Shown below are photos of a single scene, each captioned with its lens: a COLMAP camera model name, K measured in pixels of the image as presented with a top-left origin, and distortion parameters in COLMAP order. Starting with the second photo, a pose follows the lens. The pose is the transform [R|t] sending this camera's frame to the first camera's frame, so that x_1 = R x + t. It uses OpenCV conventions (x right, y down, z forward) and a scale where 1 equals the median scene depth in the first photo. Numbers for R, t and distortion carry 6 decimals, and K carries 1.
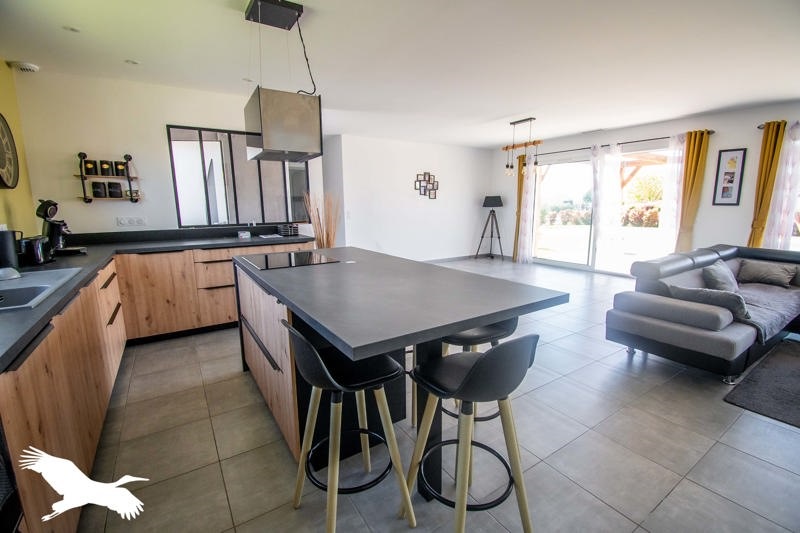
lens RADIAL K [[358.5, 0, 400.0], [0, 358.5, 266.5], [0, 0, 1]] dist [0.001334, -0.000149]
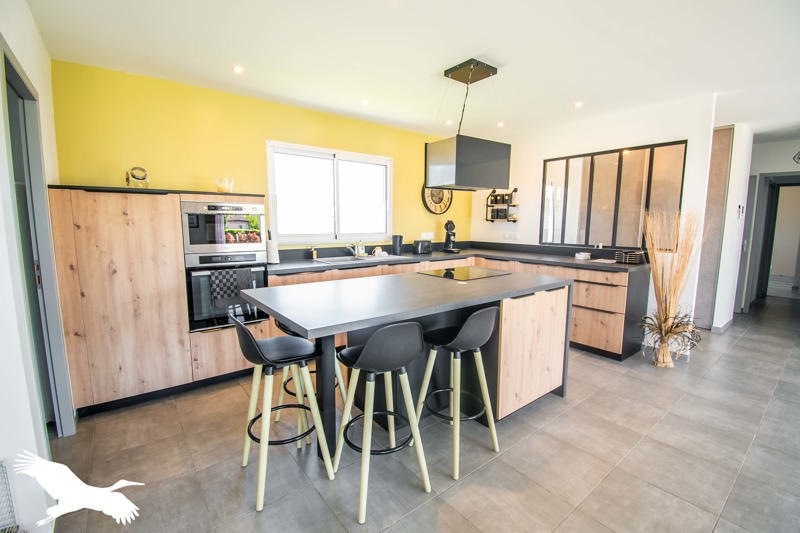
lens RADIAL K [[358.5, 0, 400.0], [0, 358.5, 266.5], [0, 0, 1]] dist [0.001334, -0.000149]
pose [[0.079355, 0.129959, -0.988339, 0.535540], [-0.179059, 0.977198, 0.114117, -0.088036], [0.980633, 0.167915, 0.100816, 0.440455]]
